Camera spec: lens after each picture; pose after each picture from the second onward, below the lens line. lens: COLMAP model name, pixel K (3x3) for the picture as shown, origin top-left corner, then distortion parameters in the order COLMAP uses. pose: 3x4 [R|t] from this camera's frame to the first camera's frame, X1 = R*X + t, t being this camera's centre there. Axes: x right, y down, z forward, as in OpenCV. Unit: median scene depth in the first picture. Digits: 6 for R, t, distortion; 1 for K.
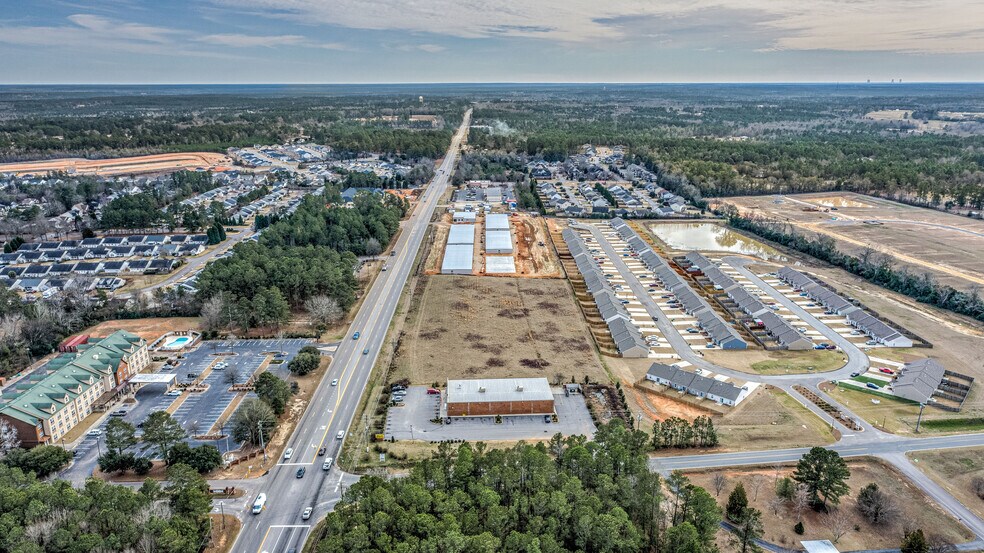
lens RADIAL K [[663.7, 0, 490.3], [0, 663.7, 279.9], [0, 0, 1]] dist [-0.006416, 0.015012]
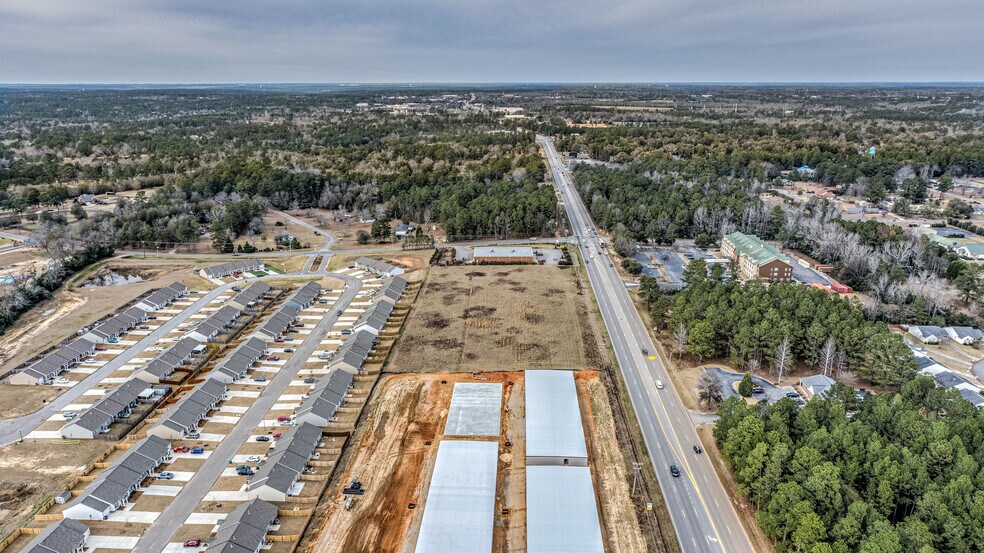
lens RADIAL K [[663.7, 0, 487.6], [0, 663.7, 273.9], [0, 0, 1]] dist [-0.006416, 0.015012]
pose [[-0.998379, -0.013793, 0.055215, -0.030082], [0.018649, 0.837330, 0.546380, -0.524168], [-0.053769, 0.546524, -0.835715, 1.751240]]
